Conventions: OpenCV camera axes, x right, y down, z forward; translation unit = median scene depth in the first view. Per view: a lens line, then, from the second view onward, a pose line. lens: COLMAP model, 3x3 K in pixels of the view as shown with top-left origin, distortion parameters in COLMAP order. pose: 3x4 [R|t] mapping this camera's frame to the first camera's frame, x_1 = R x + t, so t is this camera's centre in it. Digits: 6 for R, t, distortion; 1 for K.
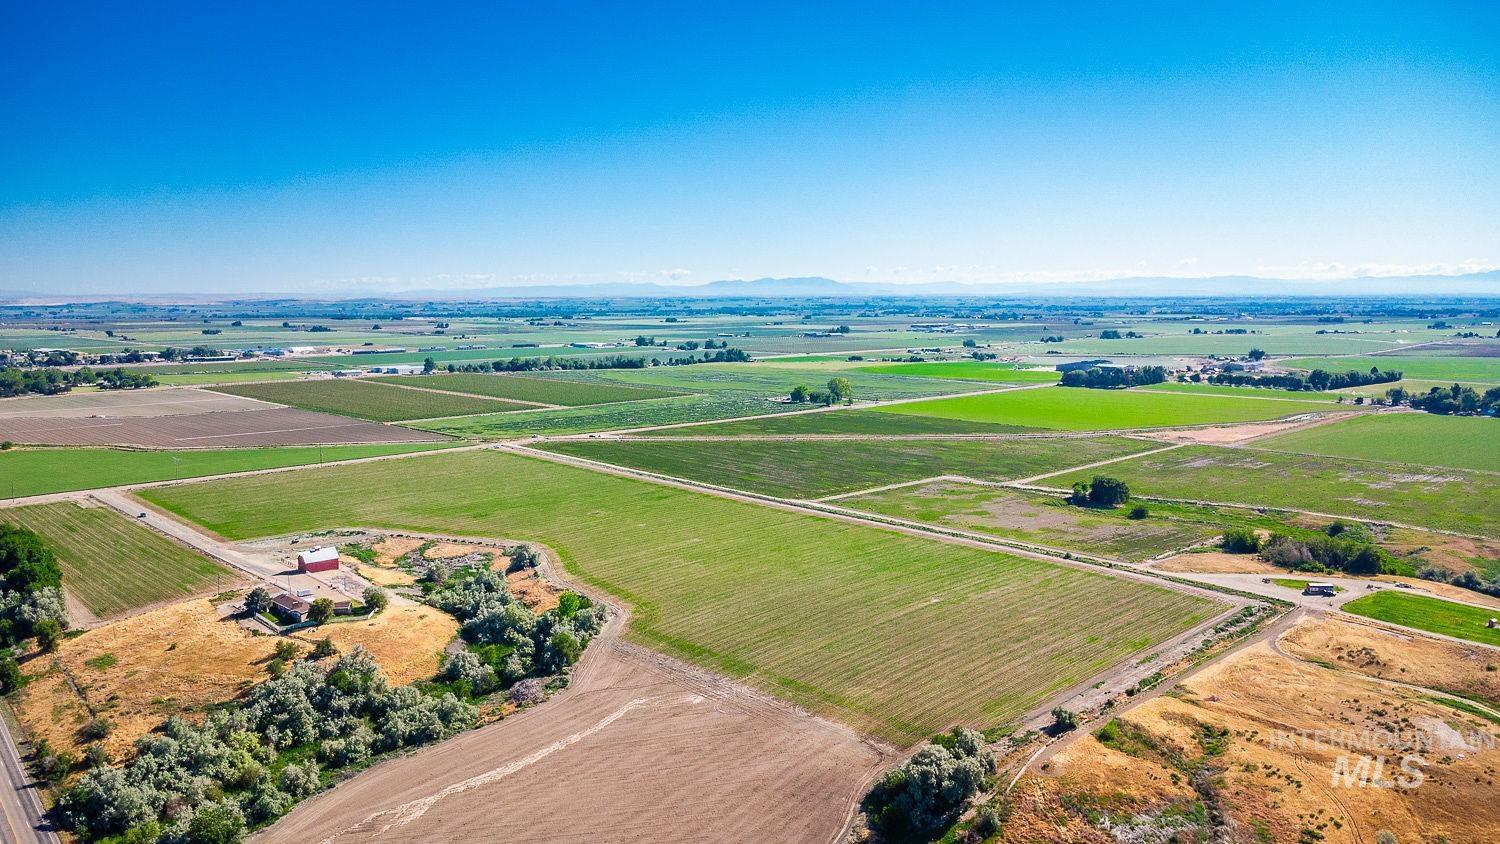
lens RADIAL K [[1115.3, 0, 750.0], [0, 1115.3, 422.0], [0, 0, 1]] dist [0.008062, 0.000543]
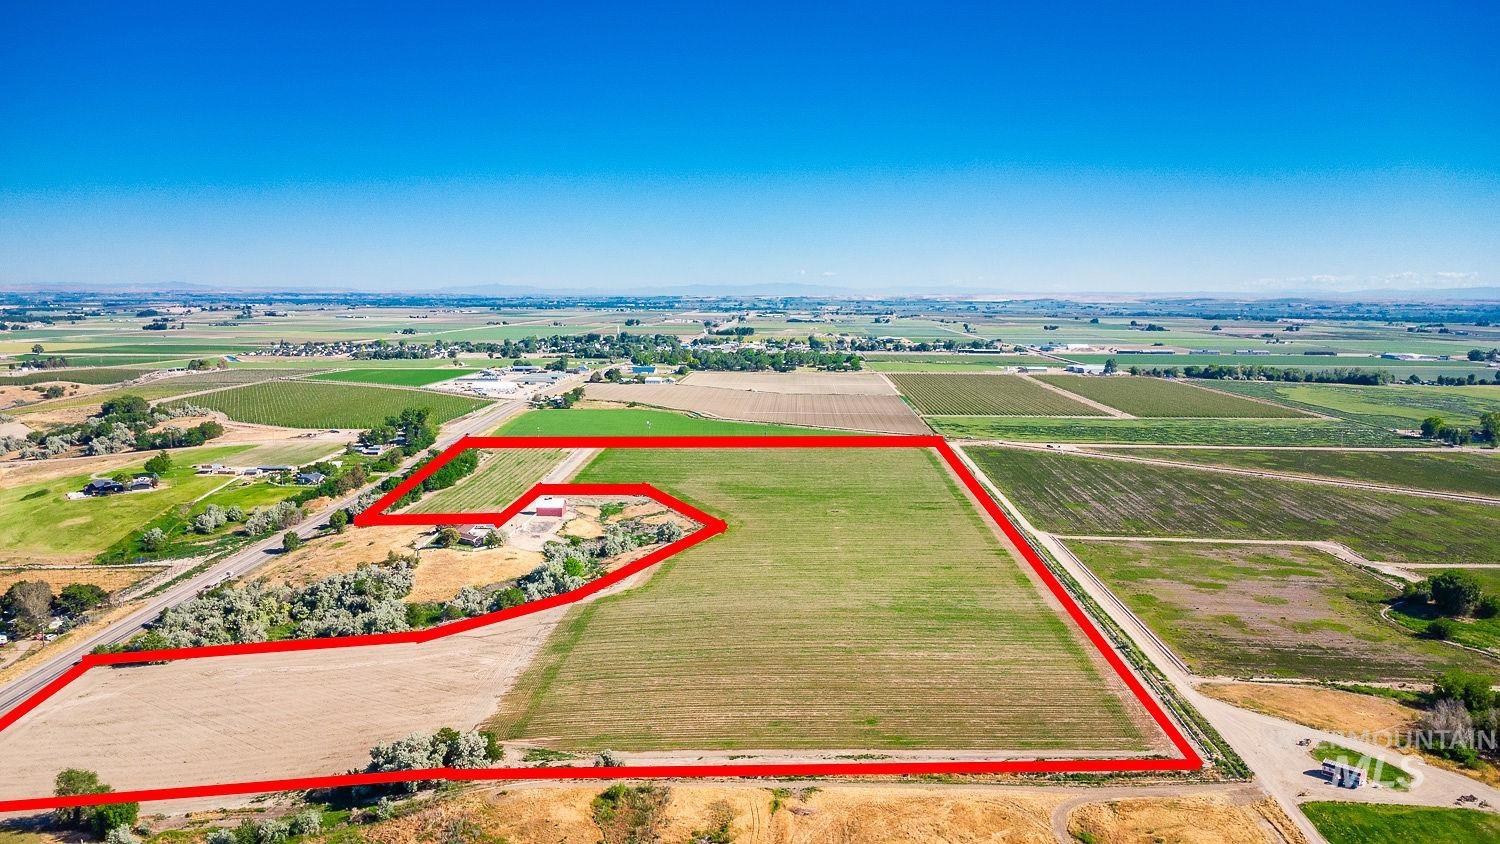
lens RADIAL K [[1135.6, 0, 750.0], [0, 1135.6, 422.0], [0, 0, 1]] dist [0.029723, -0.050096]
pose [[0.697753, 0.090376, -0.710614, 0.237958], [-0.091339, 0.995137, 0.036876, -0.013050], [0.710491, 0.039177, 0.702615, 0.102082]]
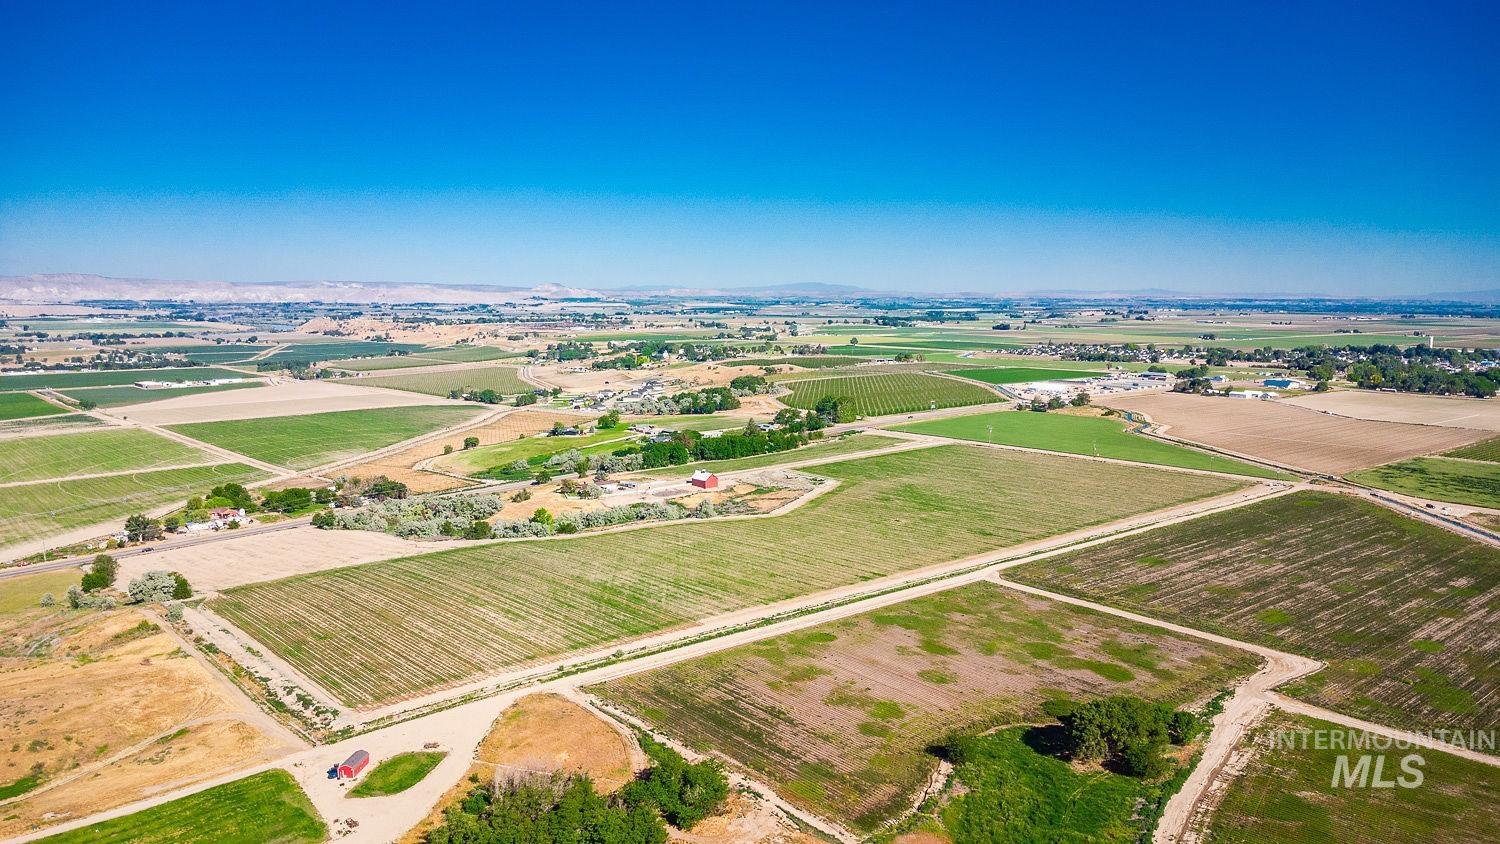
lens RADIAL K [[1115.3, 0, 750.0], [0, 1115.3, 422.0], [0, 0, 1]] dist [0.008062, 0.000543]
pose [[-0.054037, 0.120500, -0.991242, 0.363659], [-0.122117, 0.984443, 0.126331, -0.048140], [0.991044, 0.127873, -0.038481, 0.405857]]
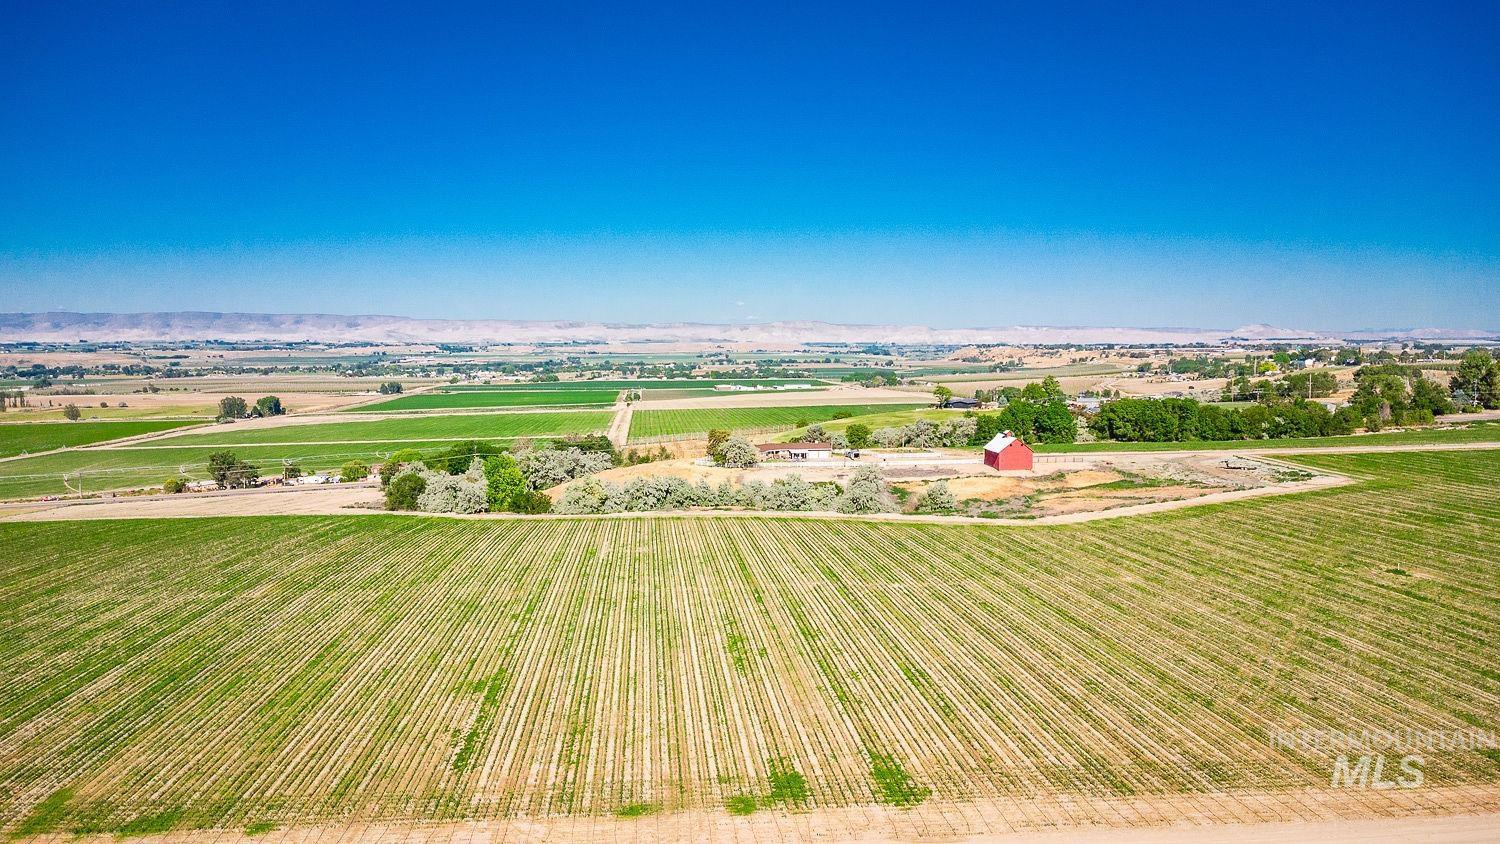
lens RADIAL K [[1115.3, 0, 750.0], [0, 1115.3, 422.0], [0, 0, 1]] dist [0.008062, 0.000543]
pose [[-0.618670, 0.061050, -0.783275, 0.078610], [-0.090679, 0.984765, 0.148377, 0.008593], [0.780400, 0.162824, -0.603709, 0.465758]]
